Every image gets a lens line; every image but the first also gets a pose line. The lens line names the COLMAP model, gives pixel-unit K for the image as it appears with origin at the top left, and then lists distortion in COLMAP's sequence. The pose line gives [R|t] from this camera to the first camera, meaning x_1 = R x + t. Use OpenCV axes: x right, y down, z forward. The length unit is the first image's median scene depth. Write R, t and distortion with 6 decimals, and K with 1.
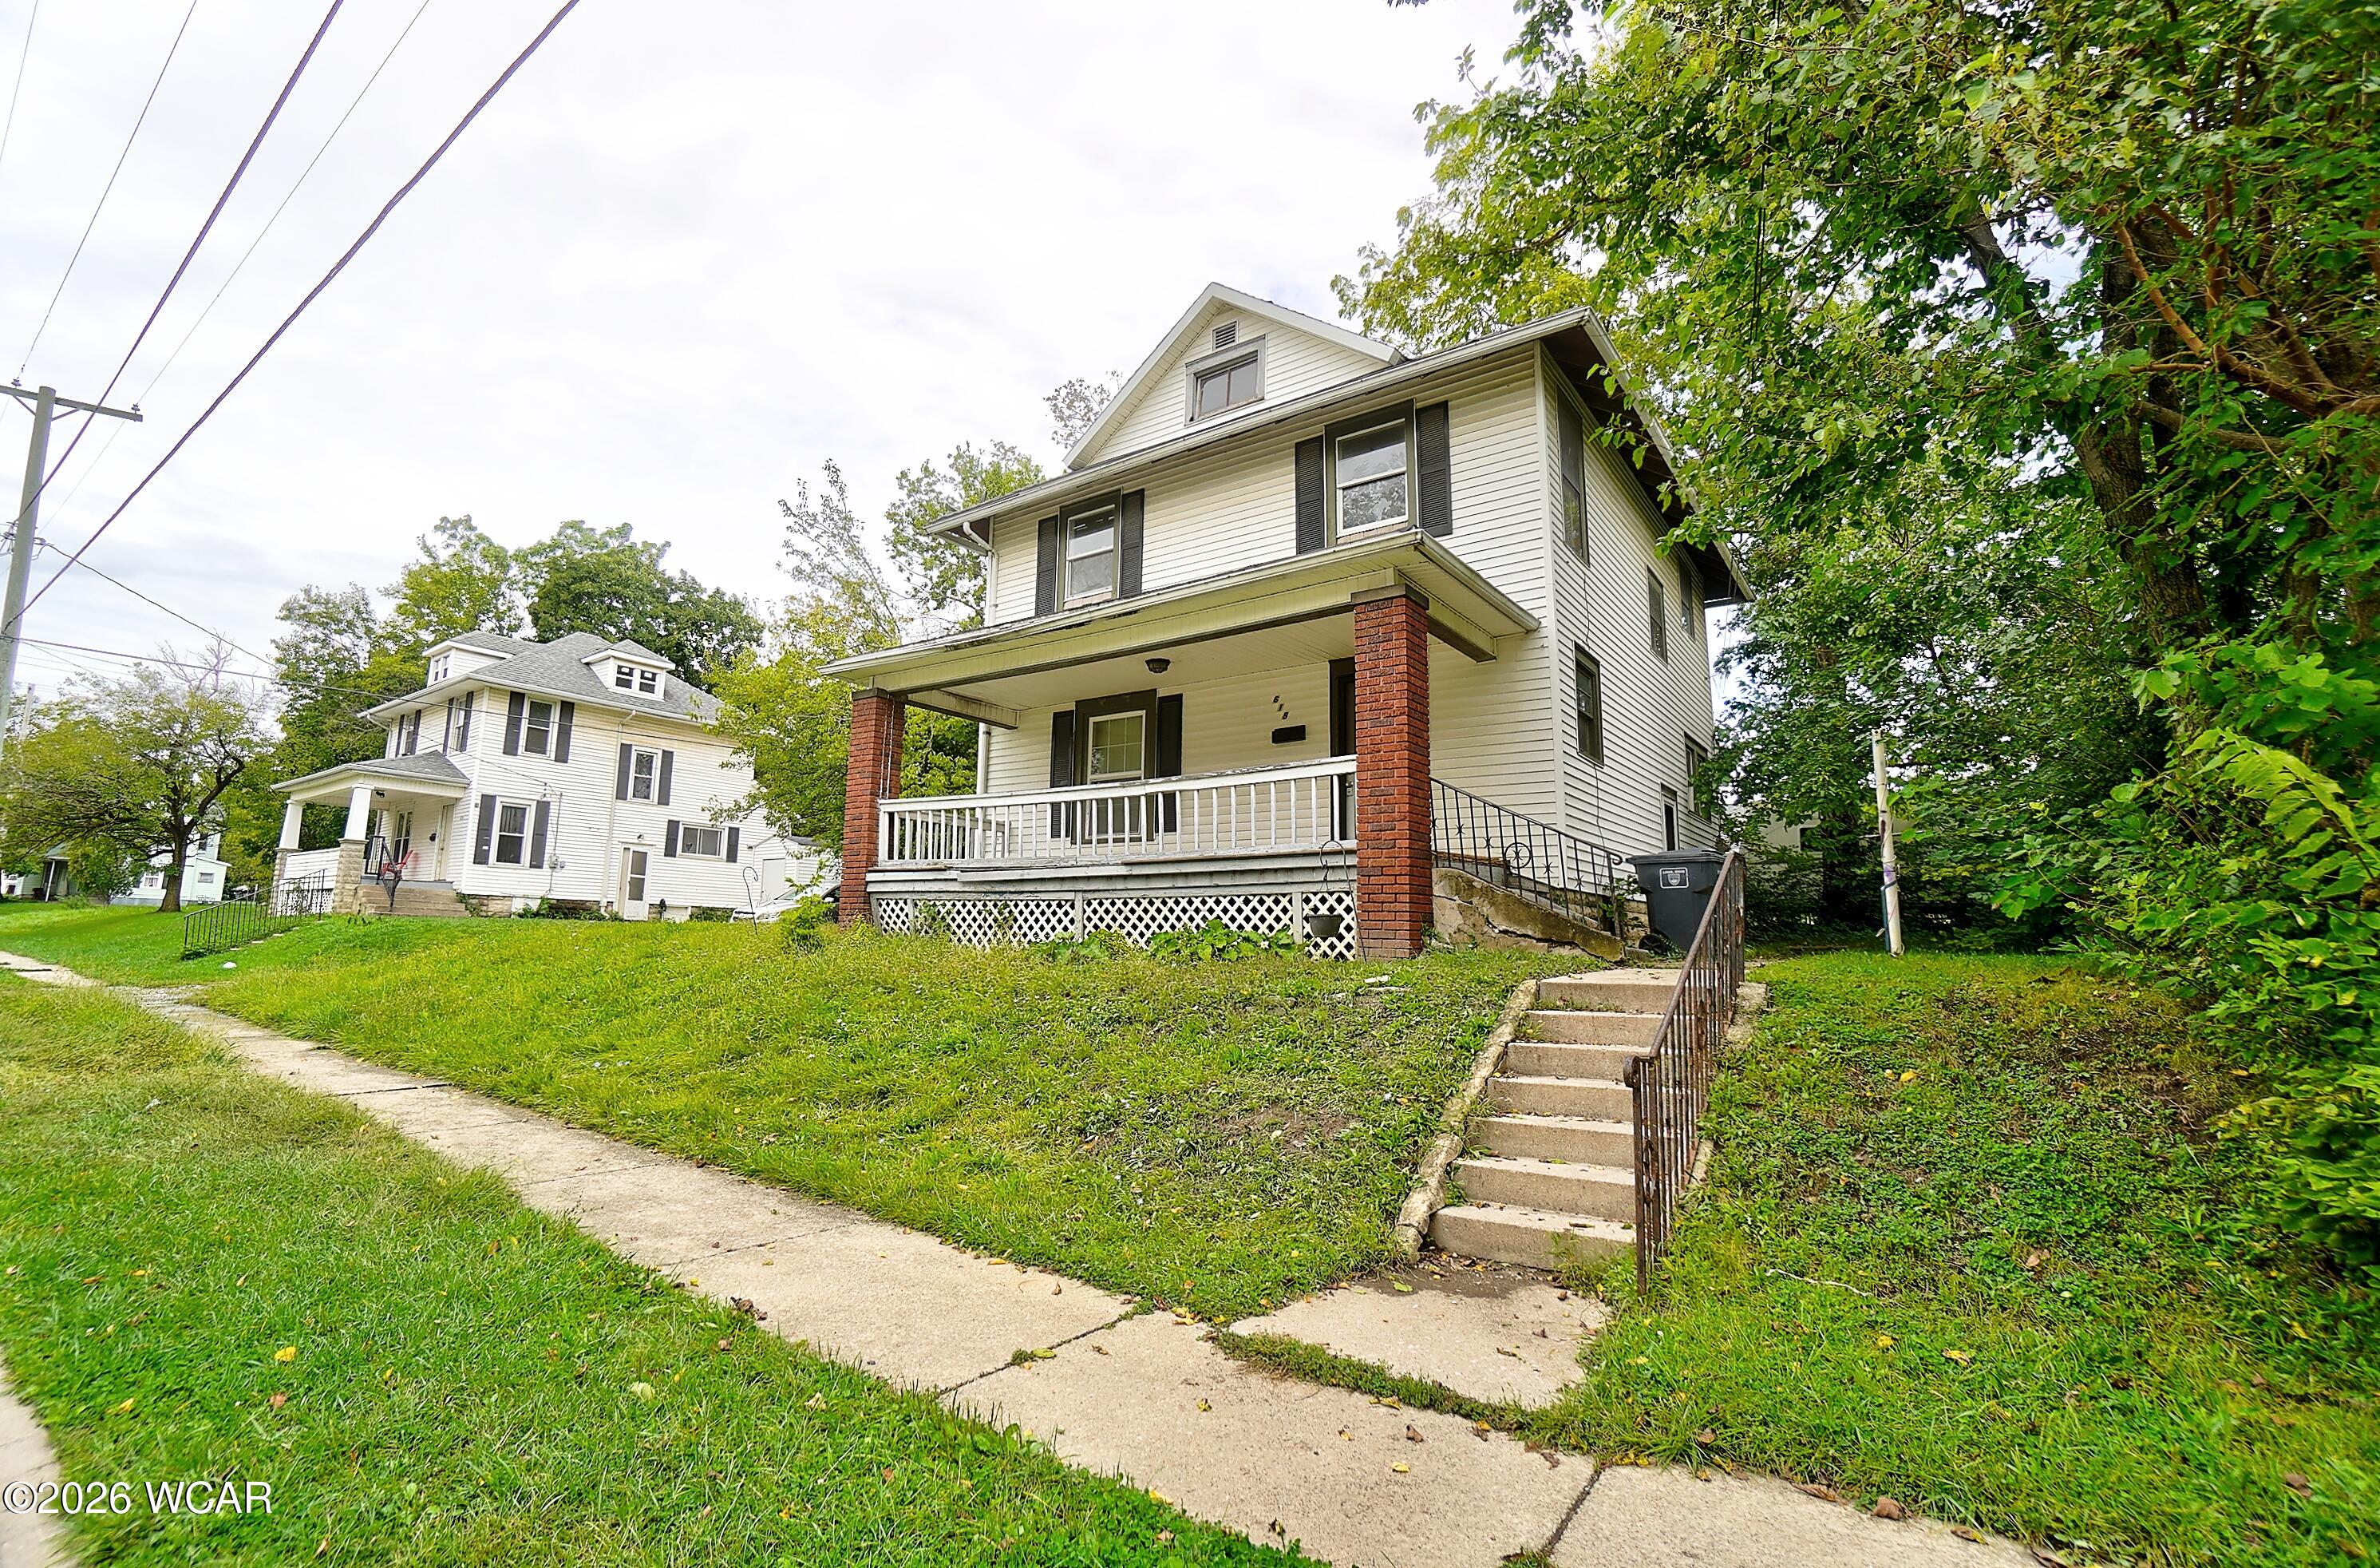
lens RADIAL K [[1044.4, 0, 1163.8], [0, 1044.4, 784.1], [0, 0, 1]] dist [-0.062927, 0.022740]
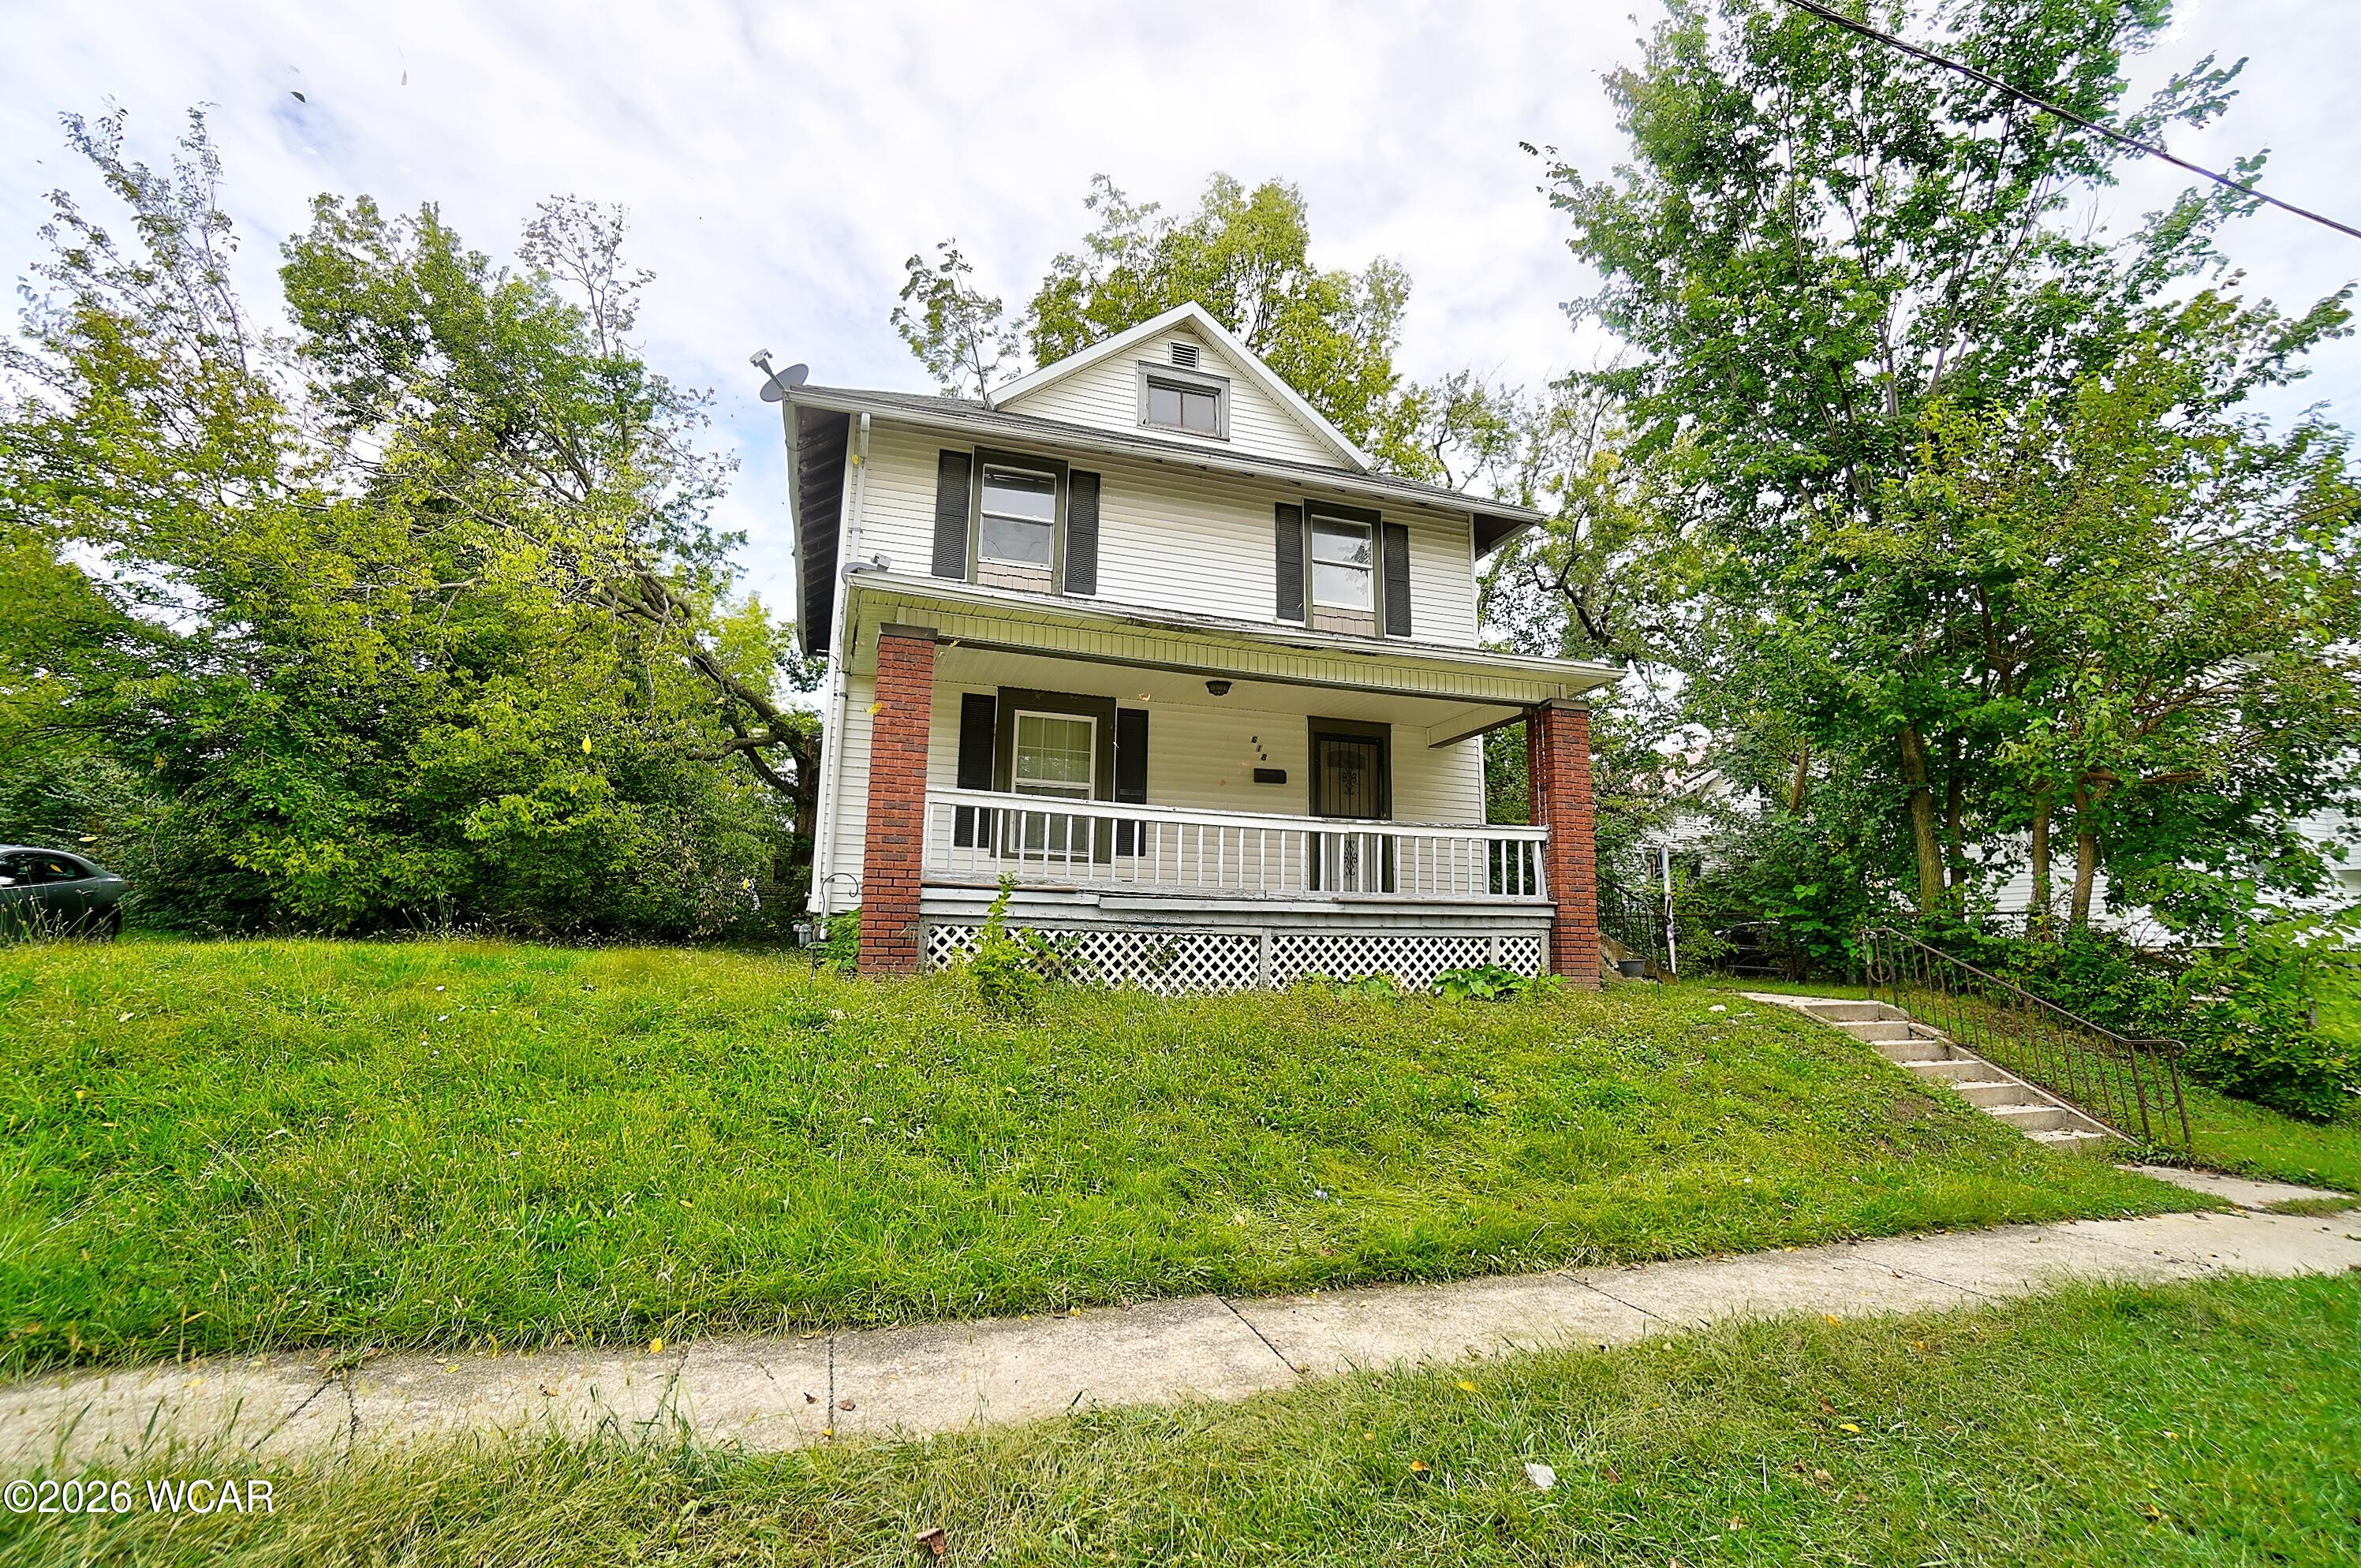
lens RADIAL K [[1029.3, 0, 1164.9], [0, 1029.3, 786.7], [0, 0, 1]] dist [-0.057727, 0.017645]
pose [[0.582467, 0.125290, 0.803141, -0.753398], [-0.124944, 0.990108, -0.063842, 0.041400], [-0.803194, -0.063162, 0.592359, 0.457364]]
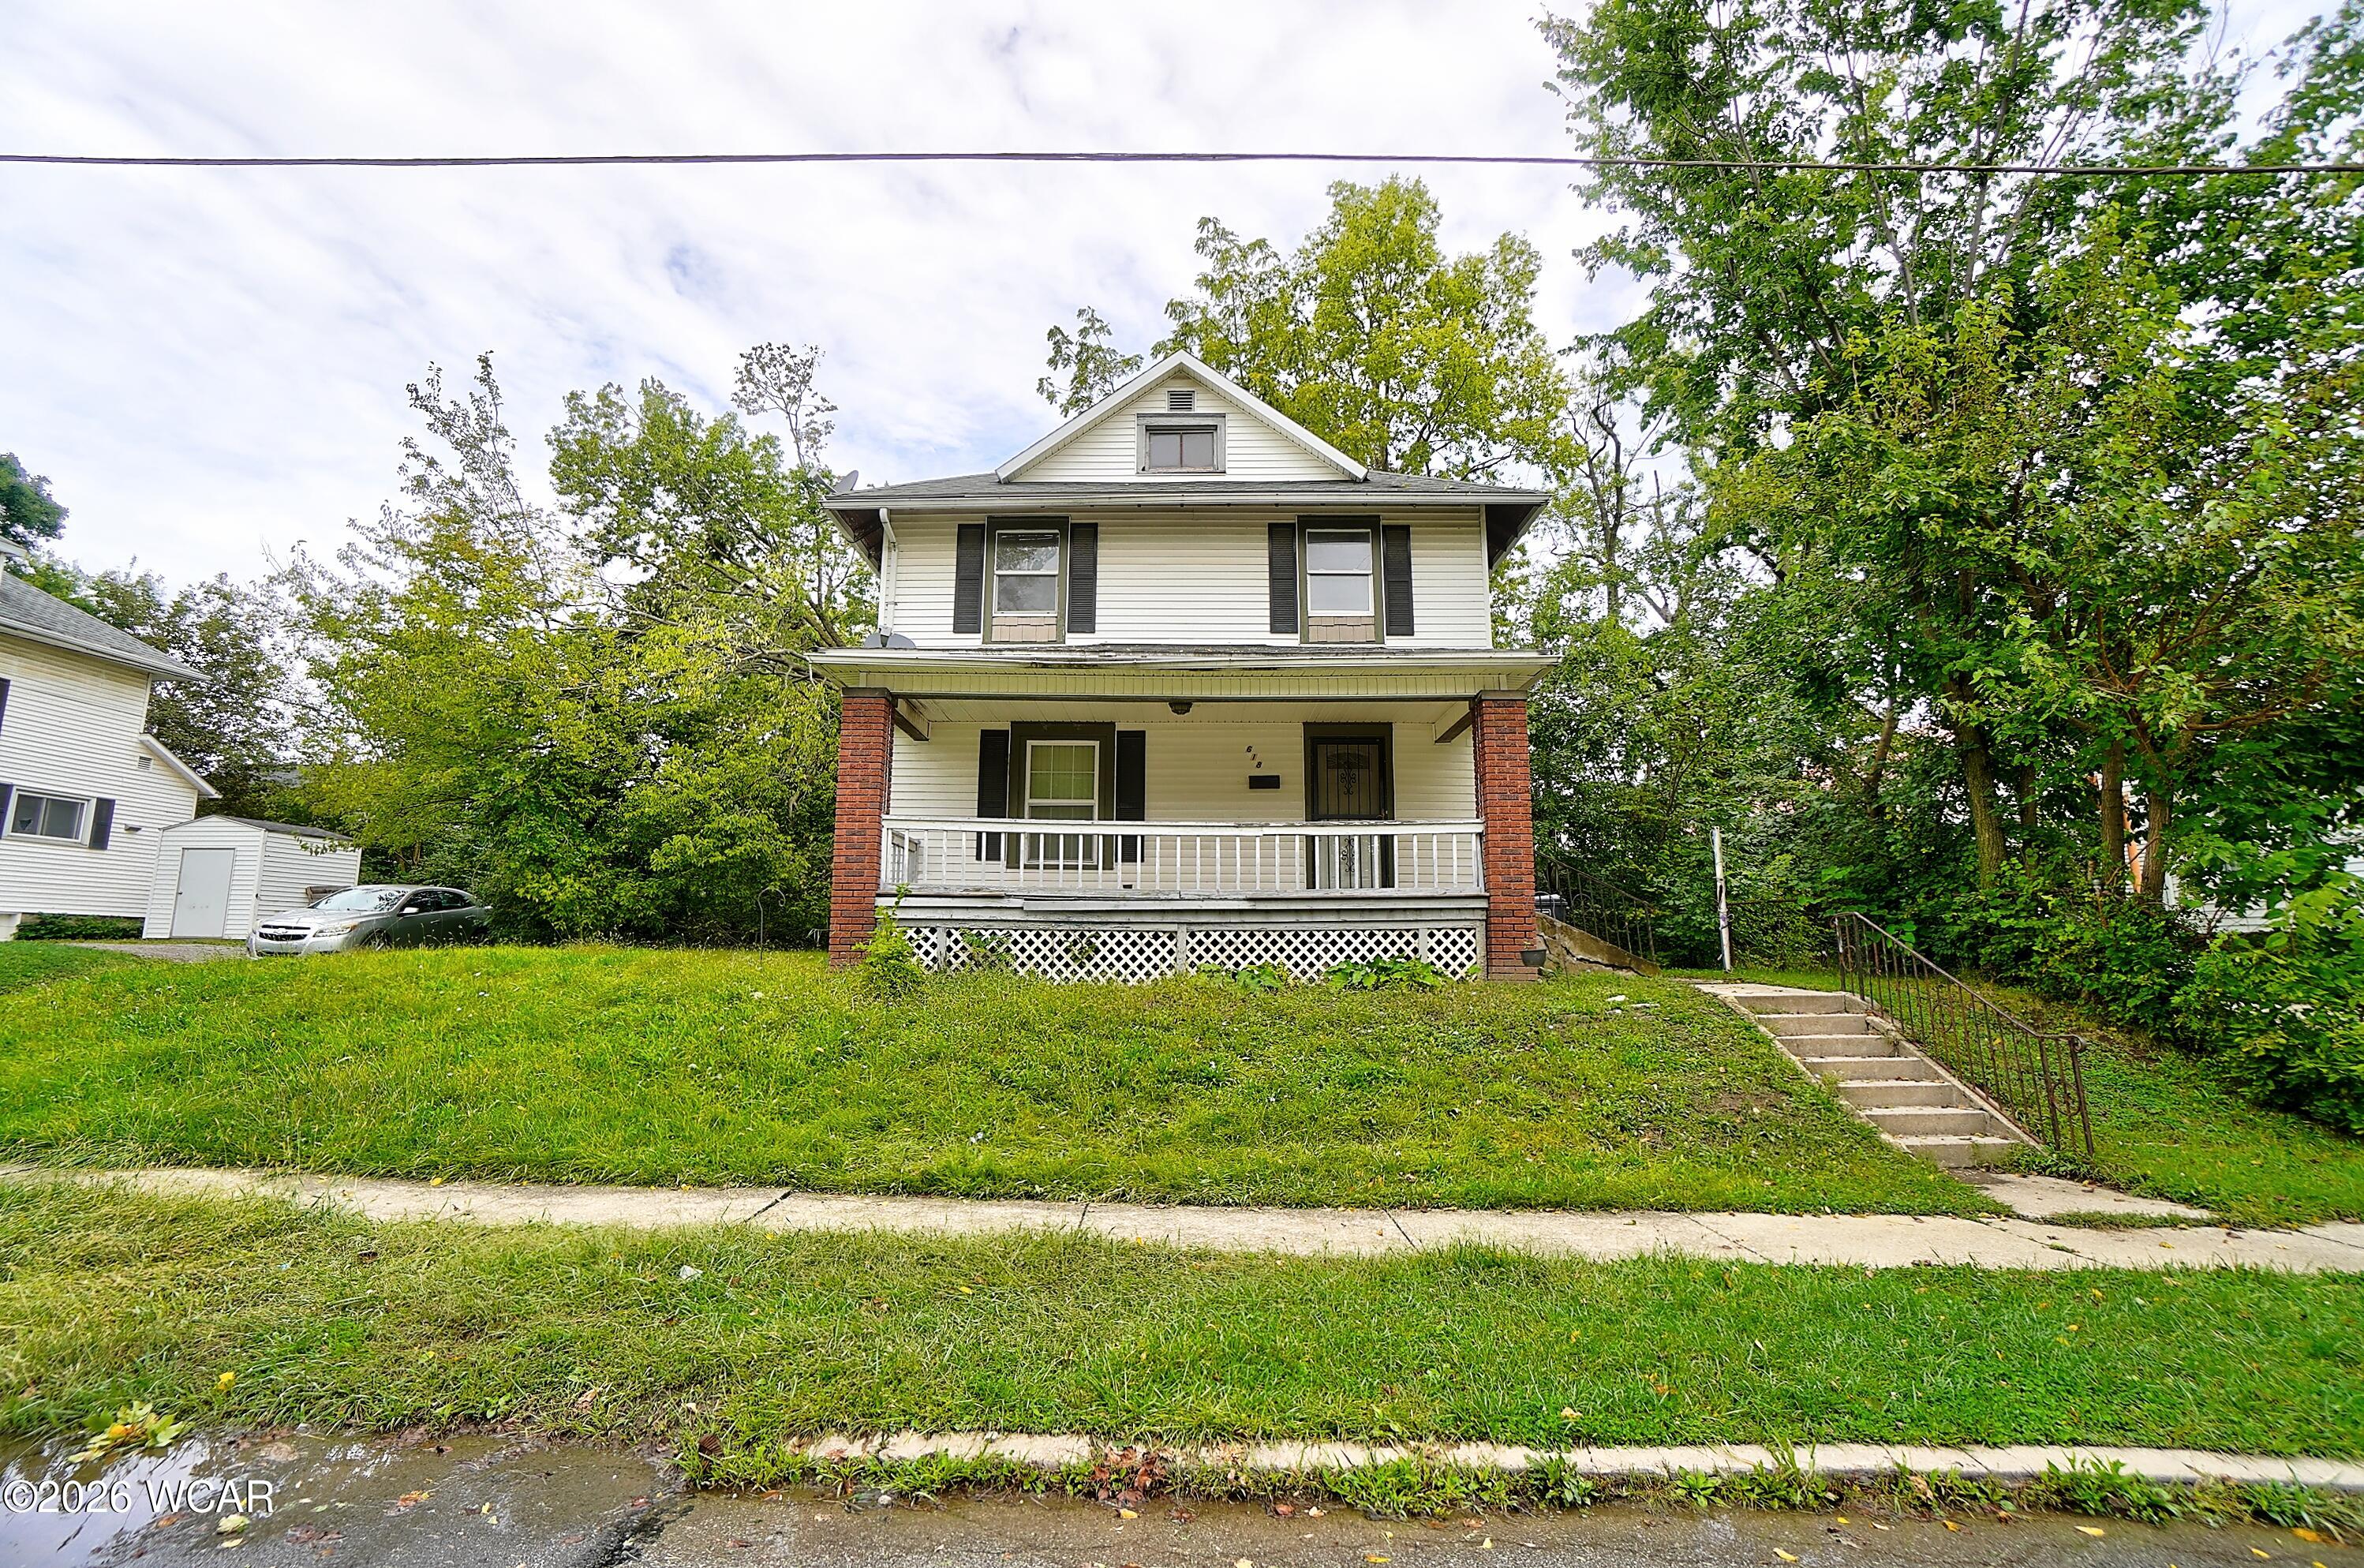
lens RADIAL K [[1027.8, 0, 1155.8], [0, 1027.8, 794.8], [0, 0, 1]] dist [-0.062622, 0.021898]
pose [[0.816440, 0.077533, 0.572201, -0.592691], [-0.077117, 0.996708, -0.025019, 0.002463], [-0.572258, -0.023700, 0.819731, 0.153804]]
